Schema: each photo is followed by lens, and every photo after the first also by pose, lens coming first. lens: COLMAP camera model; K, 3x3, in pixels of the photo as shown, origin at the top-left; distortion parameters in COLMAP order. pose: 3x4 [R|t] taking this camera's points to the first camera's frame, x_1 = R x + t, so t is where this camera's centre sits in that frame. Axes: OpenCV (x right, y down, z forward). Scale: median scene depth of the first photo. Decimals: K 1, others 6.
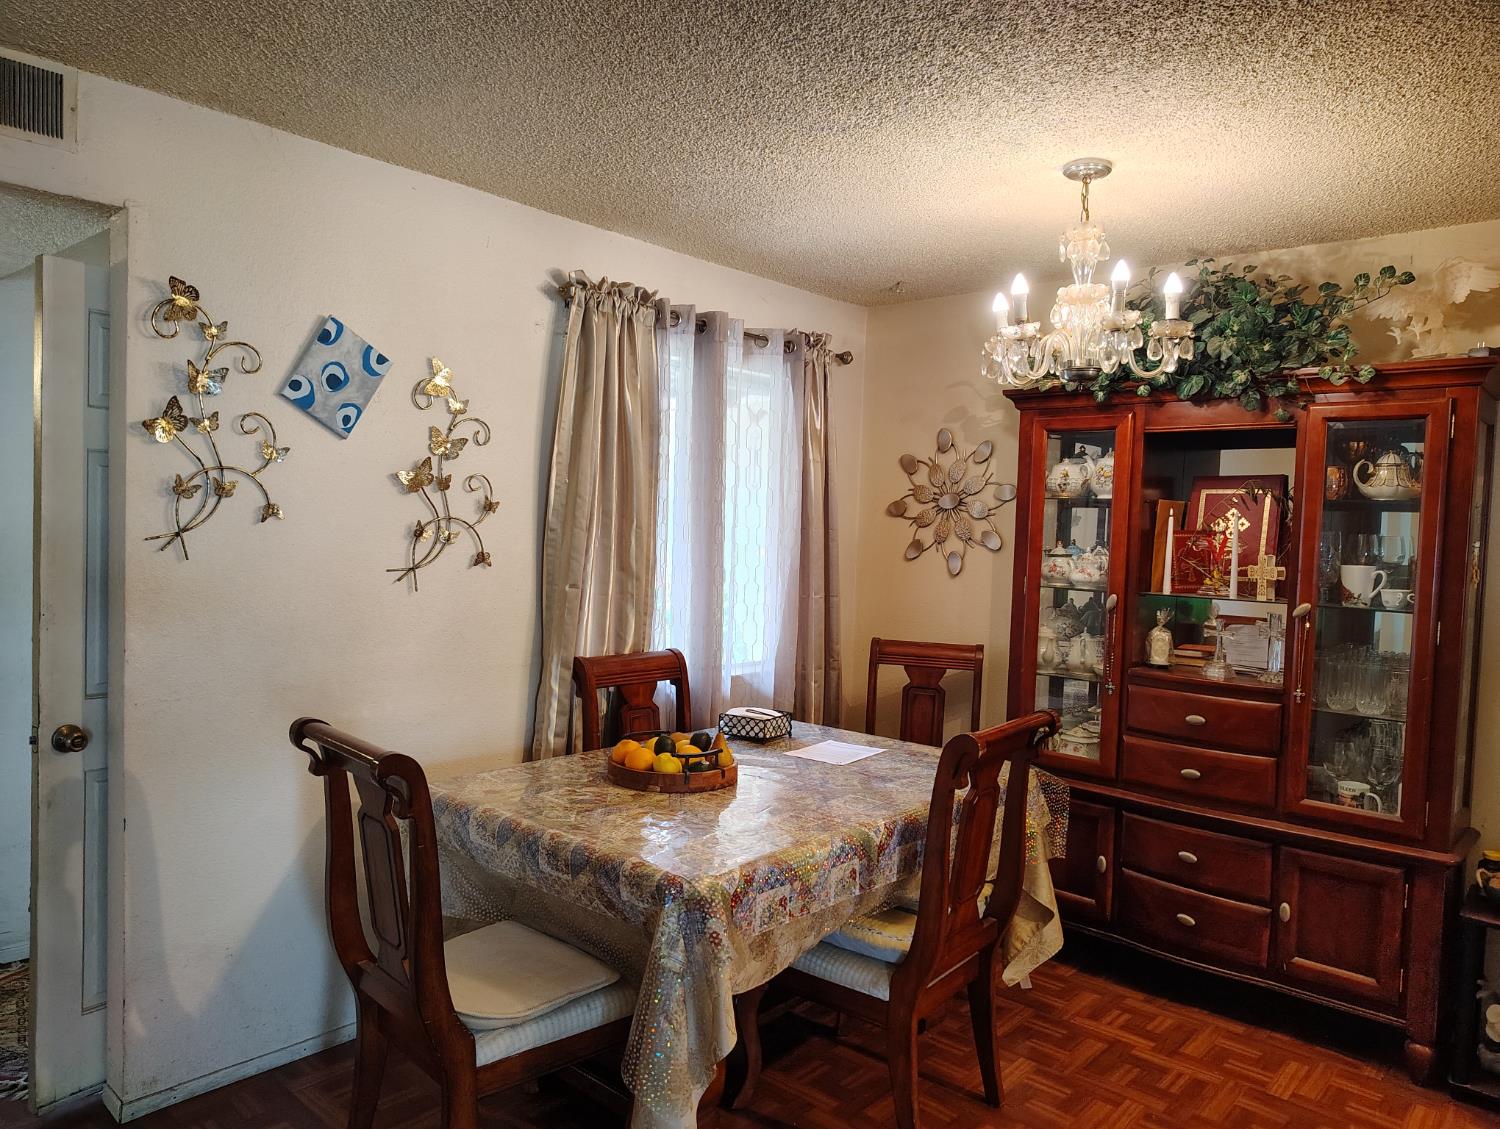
lens RADIAL K [[1019.6, 0, 756.6], [0, 1019.6, 558.5], [0, 0, 1]] dist [0.021335, -0.036473]
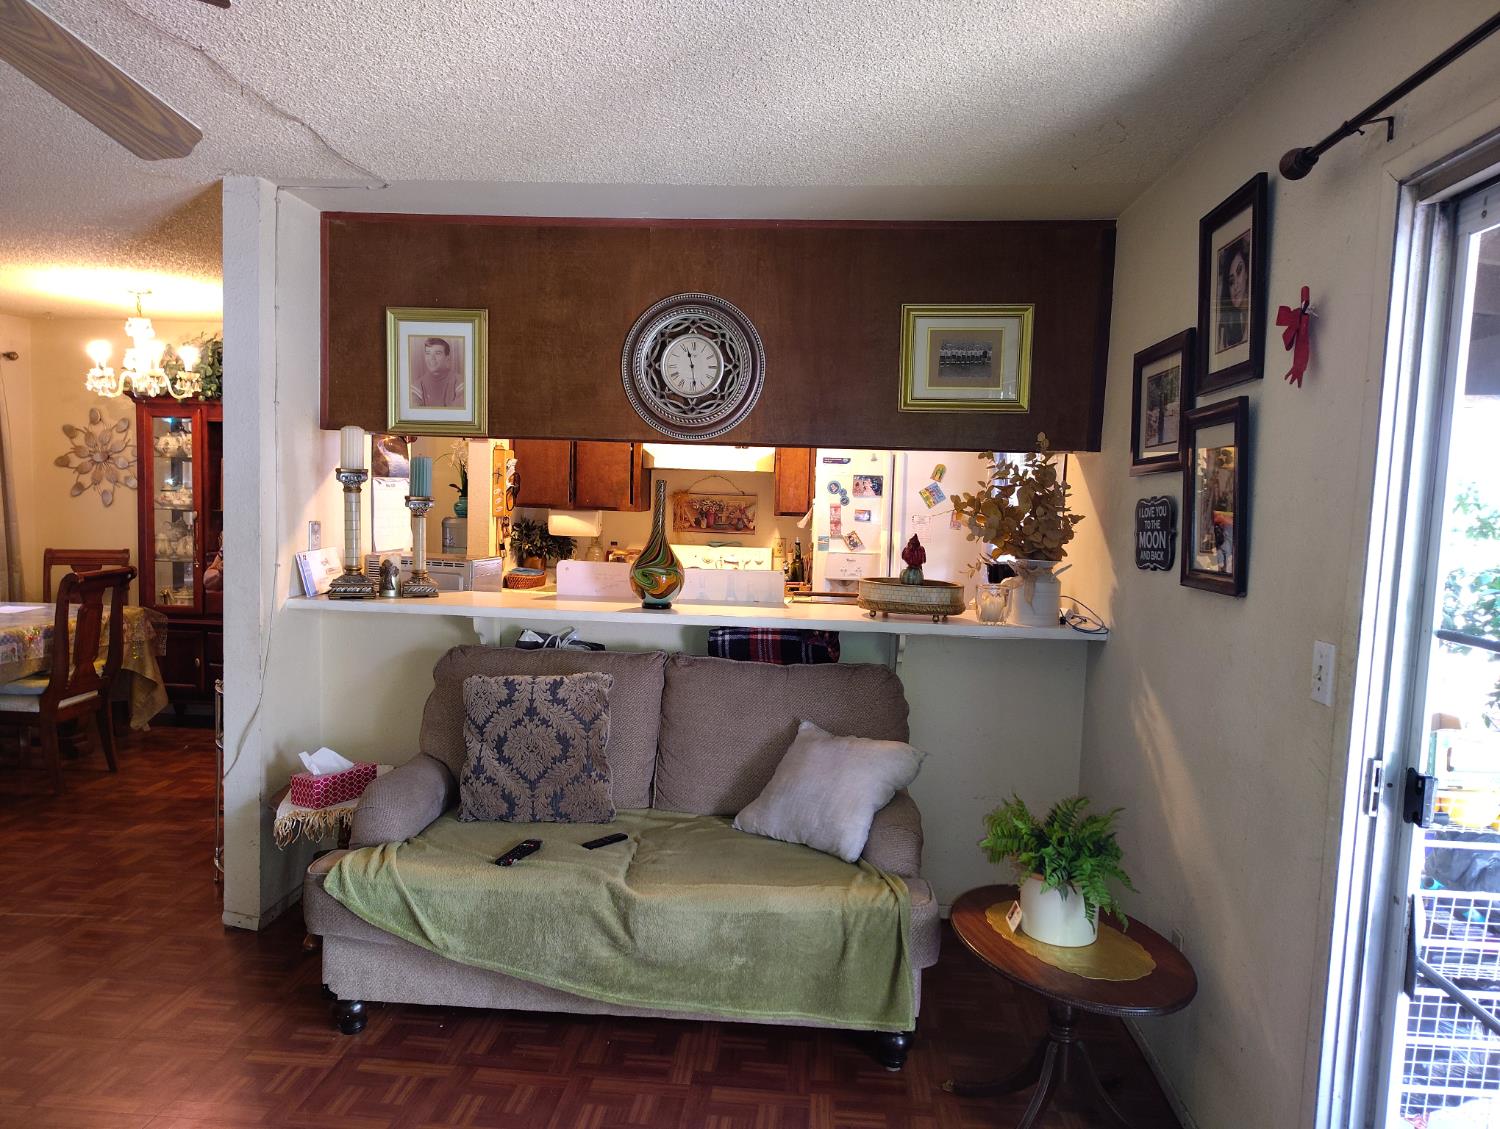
lens RADIAL K [[1019.6, 0, 745.9], [0, 1019.6, 571.5], [0, 0, 1]] dist [0.021335, -0.036473]
pose [[0.791684, -0.055427, 0.608411, 0.016618], [0.017484, 0.997524, 0.068126, 0.032343], [-0.610681, -0.043297, 0.790692, -0.934024]]
